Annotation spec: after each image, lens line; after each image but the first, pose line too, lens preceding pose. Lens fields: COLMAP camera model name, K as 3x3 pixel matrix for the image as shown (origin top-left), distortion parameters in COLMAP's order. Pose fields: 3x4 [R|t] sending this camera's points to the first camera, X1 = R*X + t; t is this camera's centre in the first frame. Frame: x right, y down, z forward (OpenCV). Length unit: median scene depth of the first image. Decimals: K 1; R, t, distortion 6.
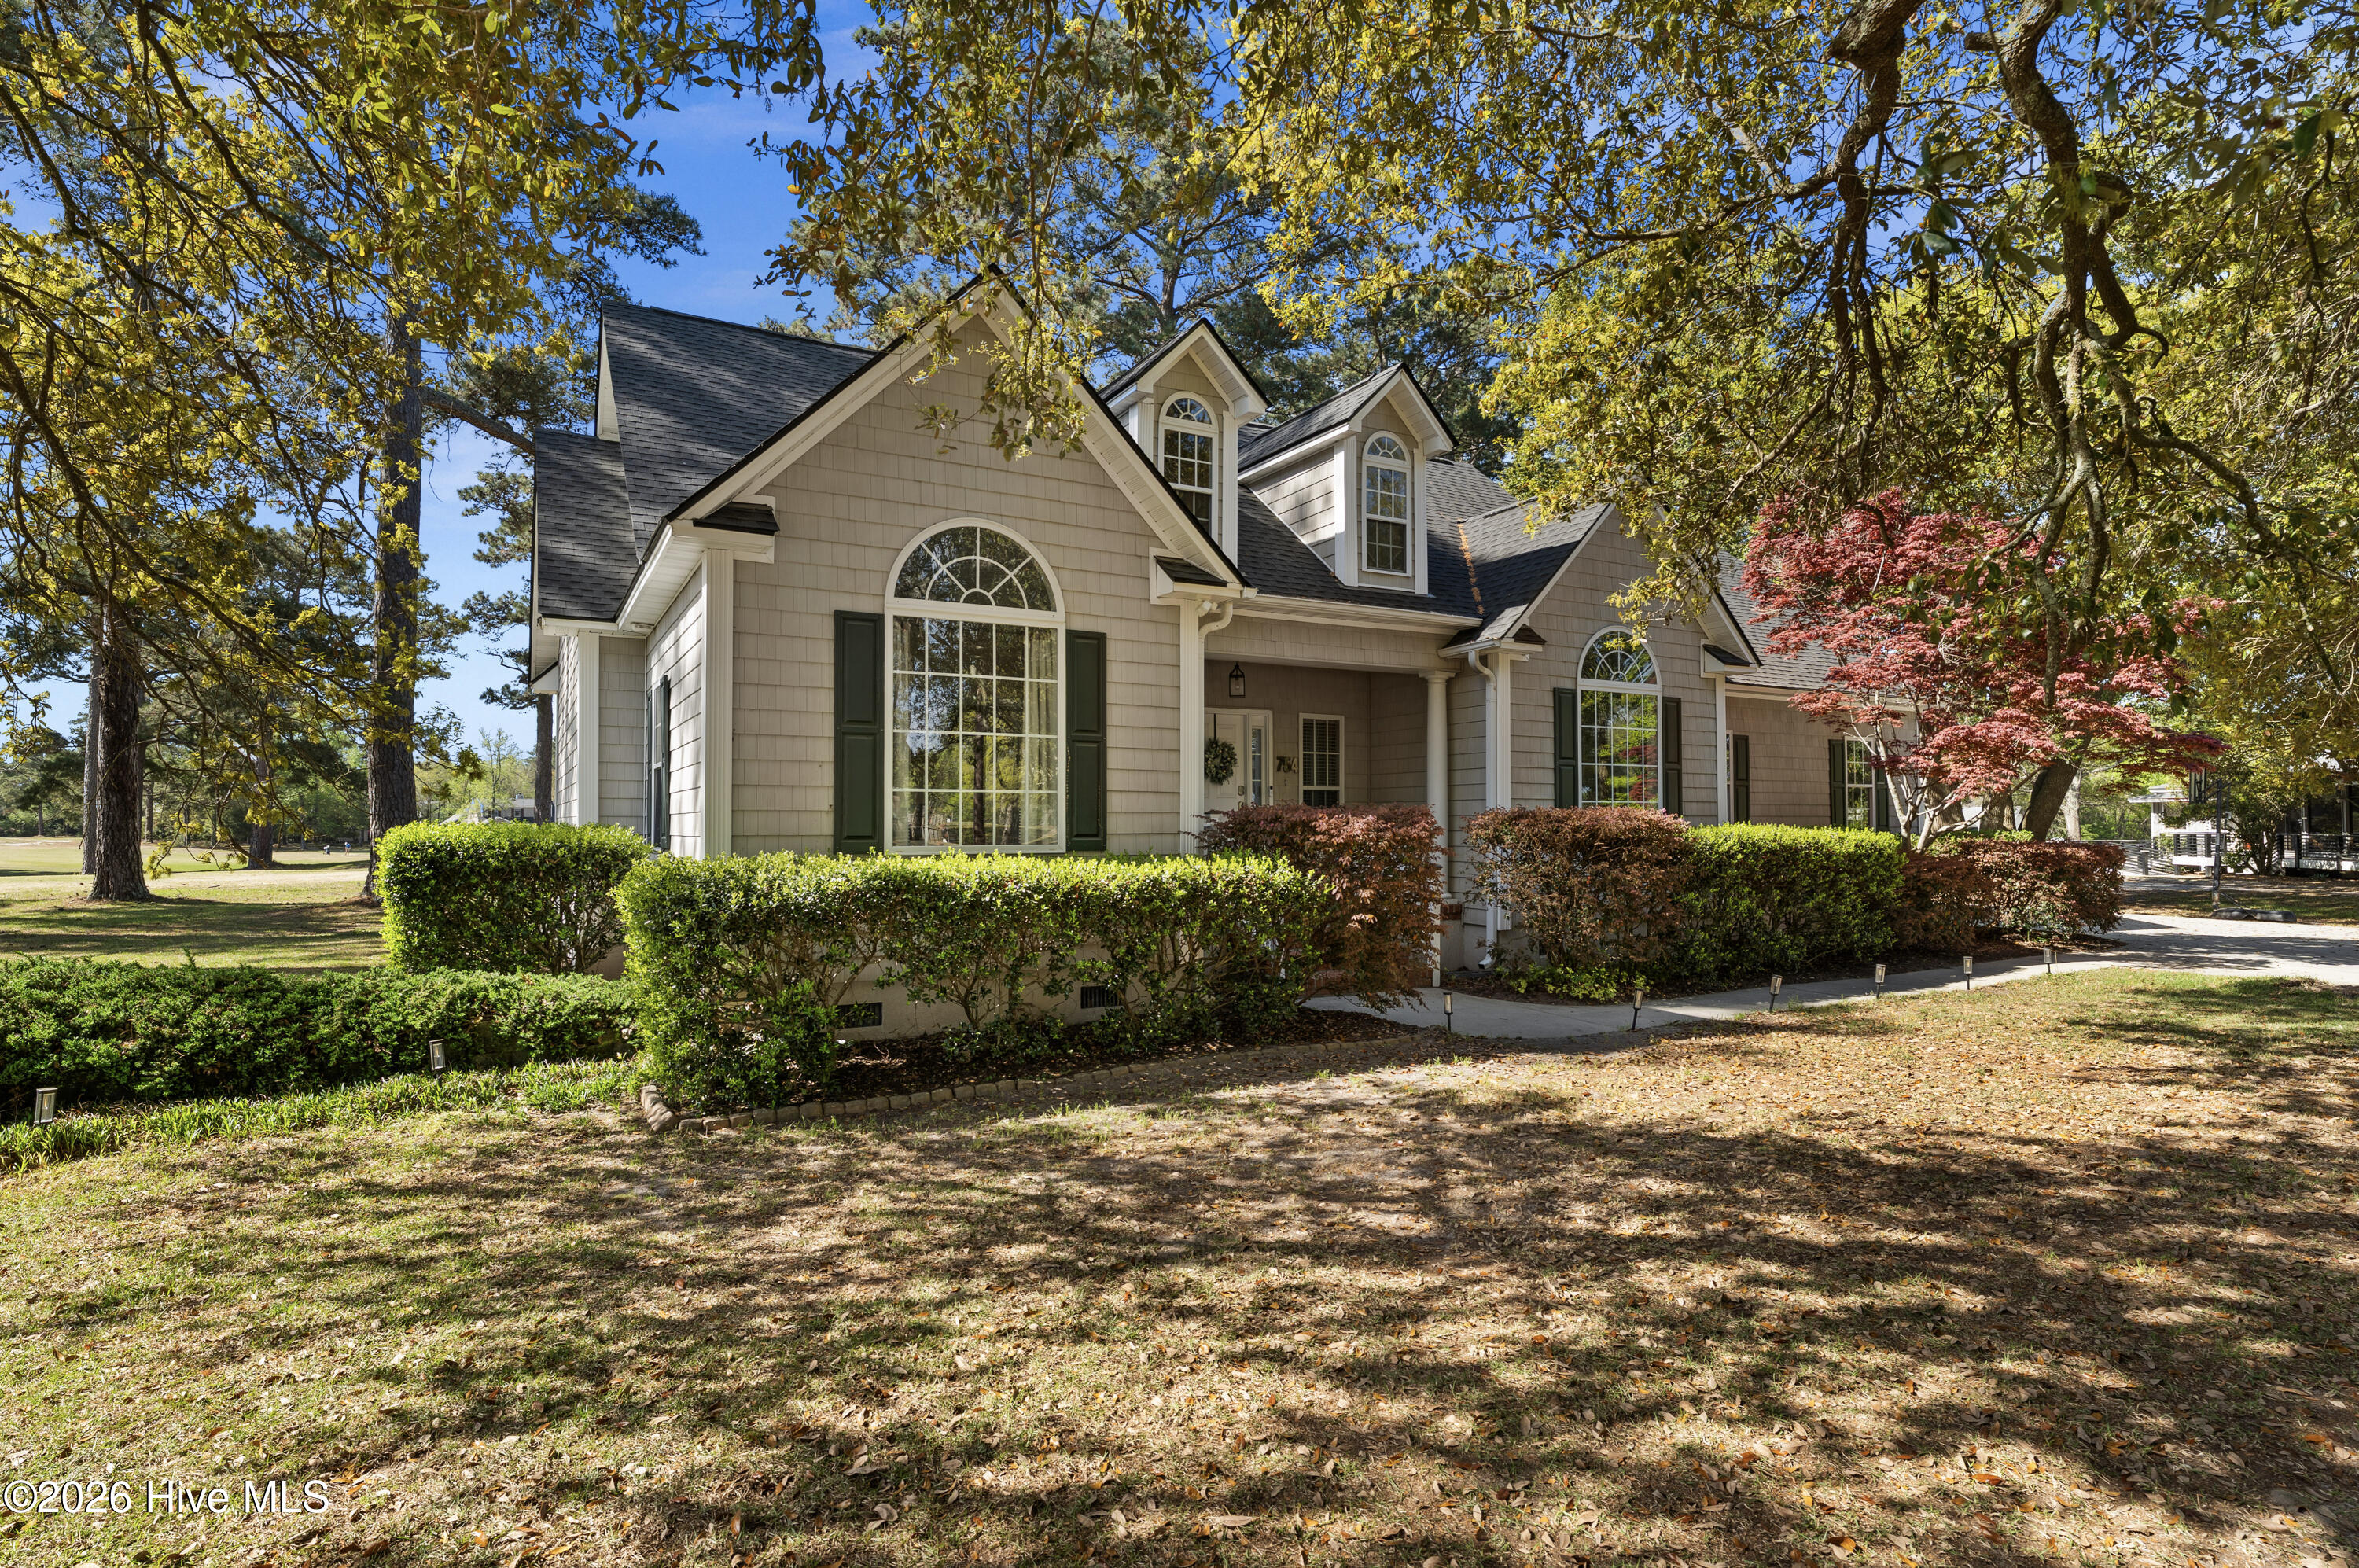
lens RADIAL K [[1303.2, 0, 1198.1], [0, 1303.2, 795.2], [0, 0, 1]] dist [-0.008590, 0.000451]
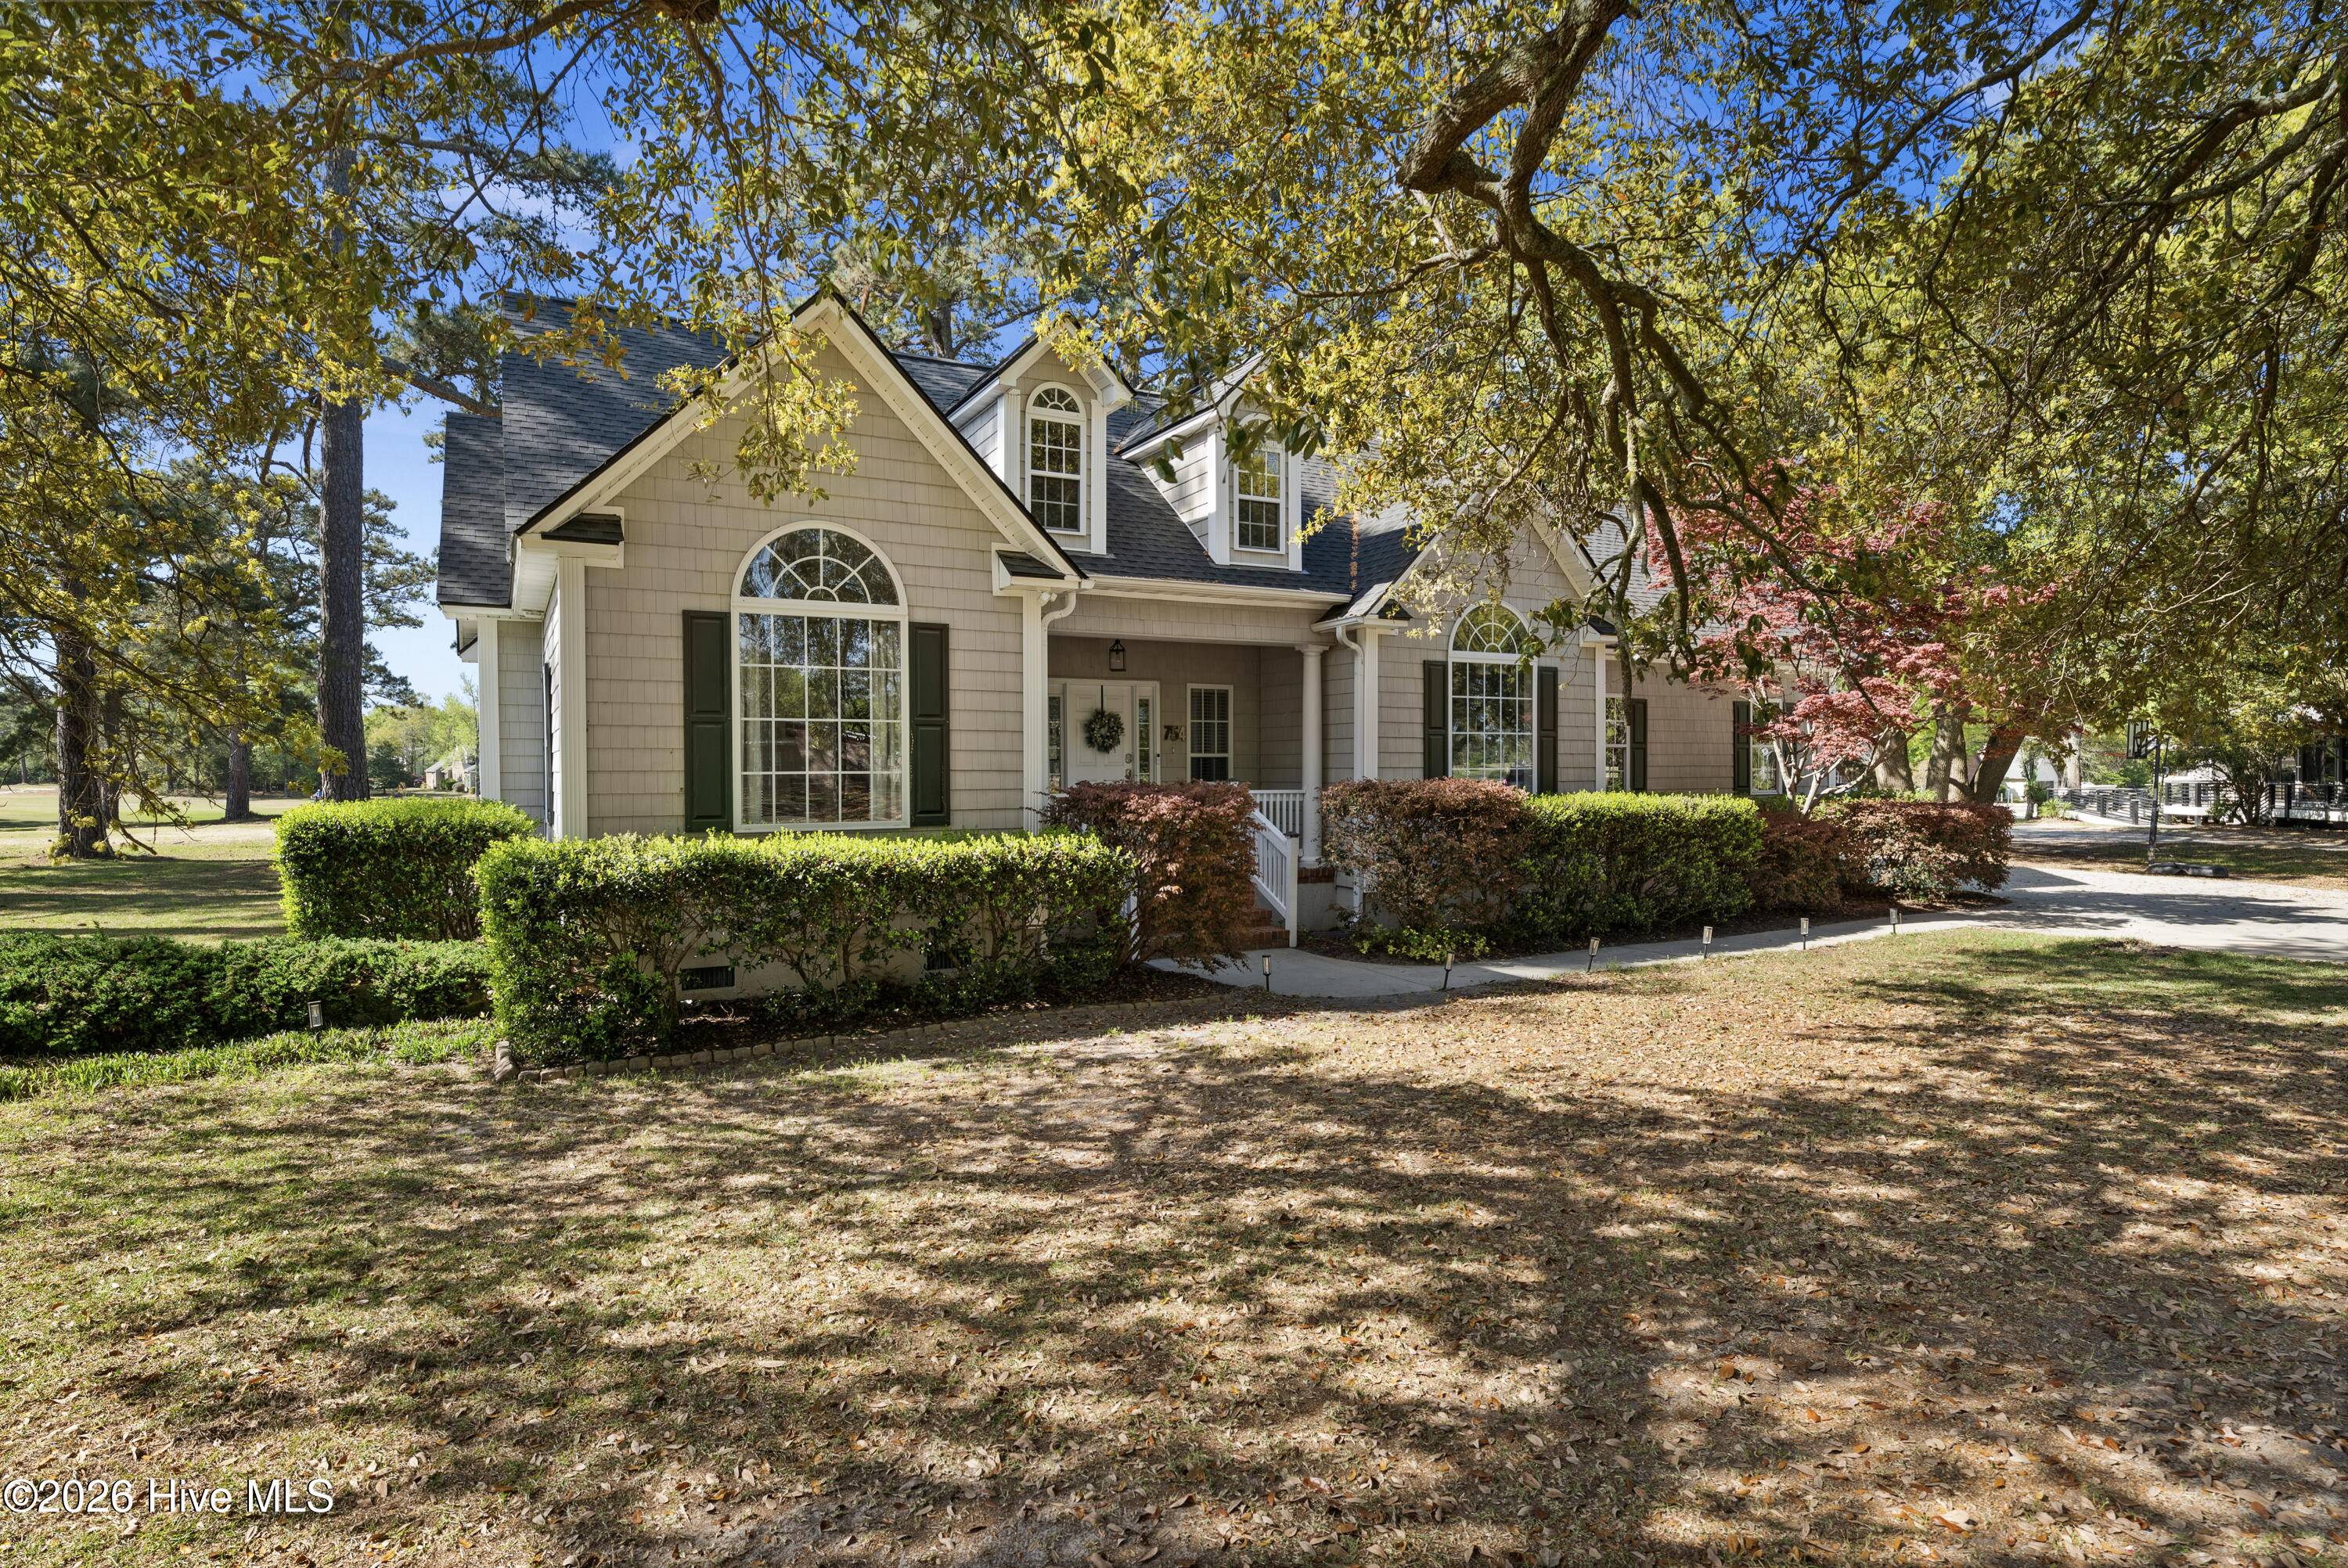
lens RADIAL K [[1333.5, 0, 1182.6], [0, 1333.5, 794.7], [0, 0, 1]] dist [-0.012266, 0.003447]
pose [[0.999953, -0.001528, -0.009602, 0.180518], [0.001915, 0.999182, 0.040383, -0.037034], [0.009533, -0.040400, 0.999138, -0.142214]]
